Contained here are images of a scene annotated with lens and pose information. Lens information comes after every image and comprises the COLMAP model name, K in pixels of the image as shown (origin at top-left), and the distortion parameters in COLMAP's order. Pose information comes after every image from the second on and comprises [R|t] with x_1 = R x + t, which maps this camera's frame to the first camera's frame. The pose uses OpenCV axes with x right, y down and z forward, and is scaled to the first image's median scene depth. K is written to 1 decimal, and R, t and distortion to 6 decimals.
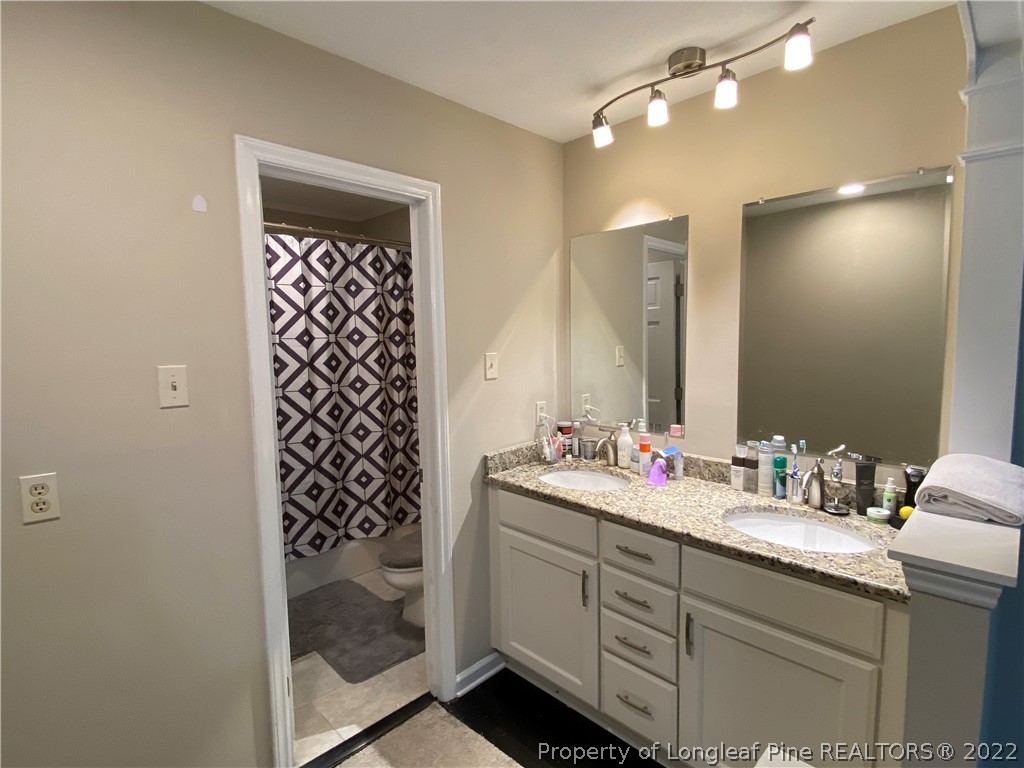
lens RADIAL K [[508.2, 0, 512.8], [0, 508.2, 384.5], [0, 0, 1]] dist [-0.005165, -0.001996]
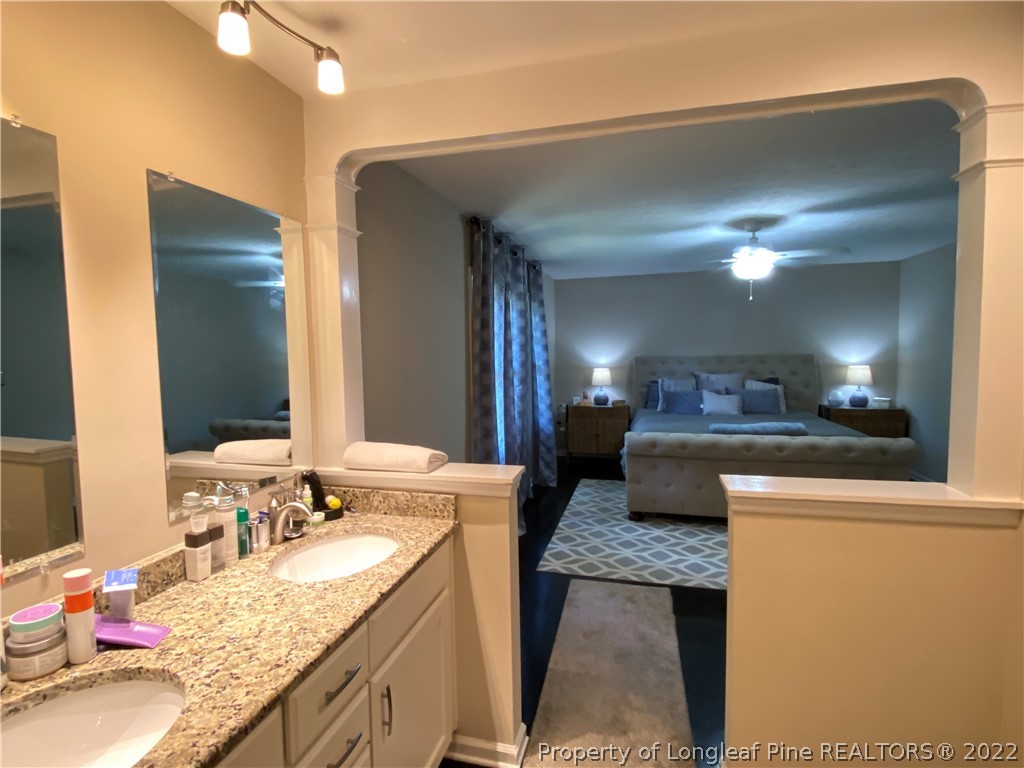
lens RADIAL K [[508.2, 0, 508.5], [0, 508.2, 382.0], [0, 0, 1]] dist [-0.005165, -0.001996]
pose [[-0.511125, -0.029735, 0.858992, -0.385849], [0.105742, 0.989634, 0.097177, -0.090189], [-0.852977, 0.140501, -0.502683, 0.987326]]
